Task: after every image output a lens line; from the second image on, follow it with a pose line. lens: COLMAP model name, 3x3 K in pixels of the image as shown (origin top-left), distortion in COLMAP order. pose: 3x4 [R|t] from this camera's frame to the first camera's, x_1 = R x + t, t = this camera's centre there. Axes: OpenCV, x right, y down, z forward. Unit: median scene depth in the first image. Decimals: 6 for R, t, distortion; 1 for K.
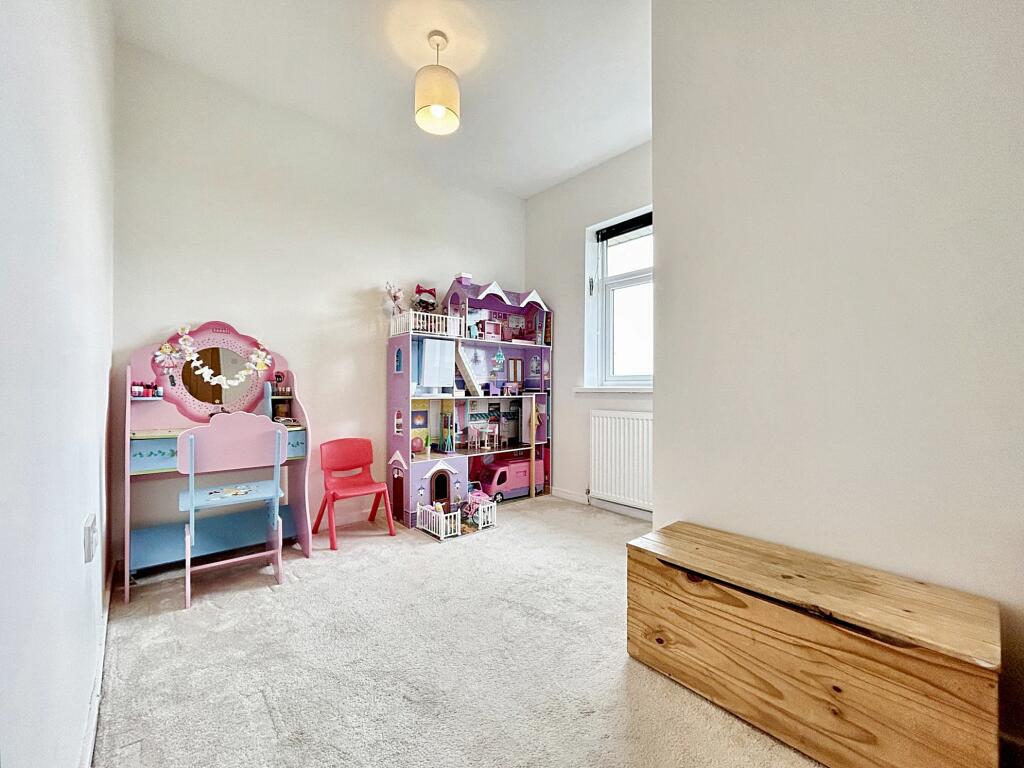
lens RADIAL K [[416.9, 0, 507.0], [0, 416.9, 387.0], [0, 0, 1]] dist [-0.000361, 0.000627]
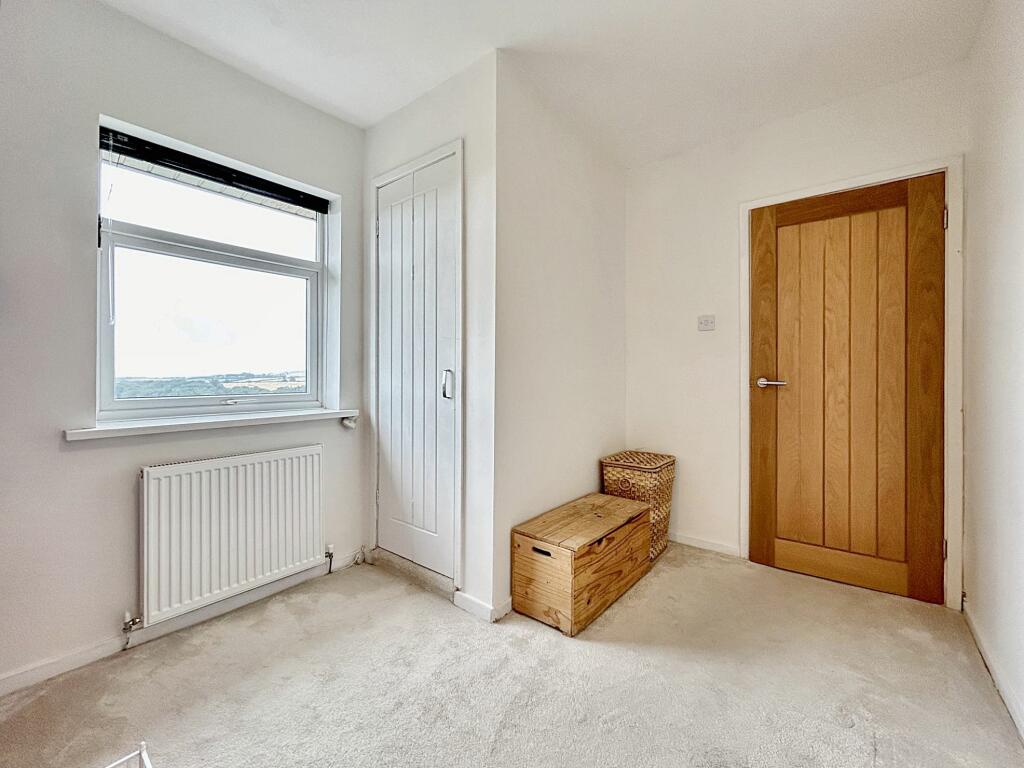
lens RADIAL K [[416.9, 0, 512.5], [0, 416.9, 377.9], [0, 0, 1]] dist [-0.000361, 0.000627]
pose [[-0.159022, -0.004998, 0.987262, -0.918284], [0.000179, 0.999987, 0.005091, -0.147312], [-0.987275, 0.000987, -0.159019, 1.377061]]
